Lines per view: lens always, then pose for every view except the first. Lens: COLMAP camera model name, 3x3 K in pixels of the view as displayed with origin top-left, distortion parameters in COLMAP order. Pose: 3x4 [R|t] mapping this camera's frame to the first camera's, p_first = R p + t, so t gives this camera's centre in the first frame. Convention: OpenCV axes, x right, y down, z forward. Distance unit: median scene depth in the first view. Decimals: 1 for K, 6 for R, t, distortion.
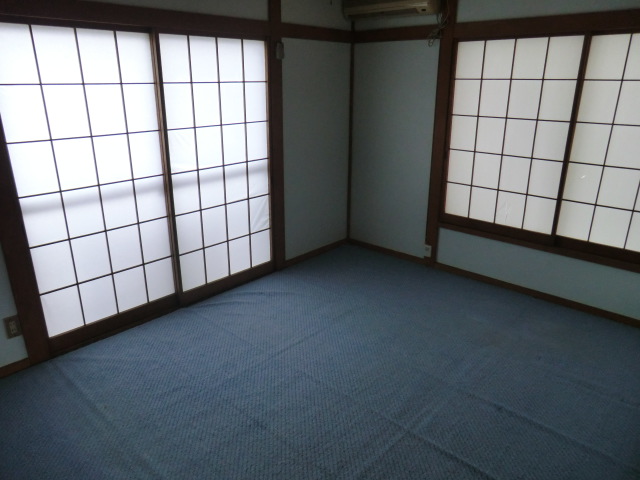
lens RADIAL K [[451.1, 0, 320.0], [0, 451.1, 240.0], [0, 0, 1]] dist [-0.003569, 0.001184]
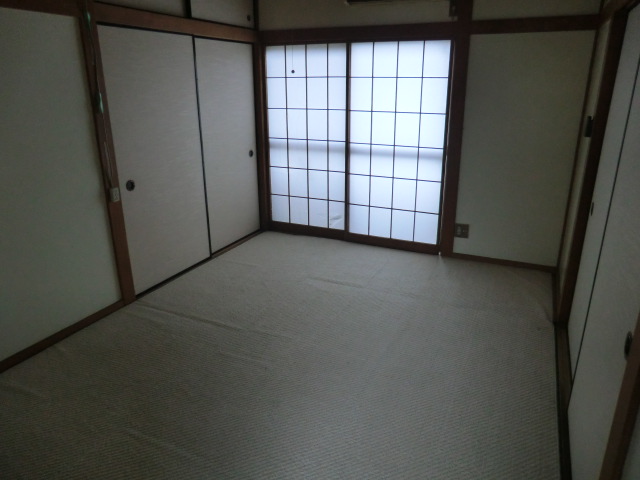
lens RADIAL K [[479.5, 0, 320.0], [0, 479.5, 240.0], [0, 0, 1]] dist [0.051038, 0.002780]
pose [[0.333592, 0.315088, -0.888502, 0.995516], [-0.322851, 0.923682, 0.206348, -0.136844], [0.885711, 0.218018, 0.409859, 0.349162]]
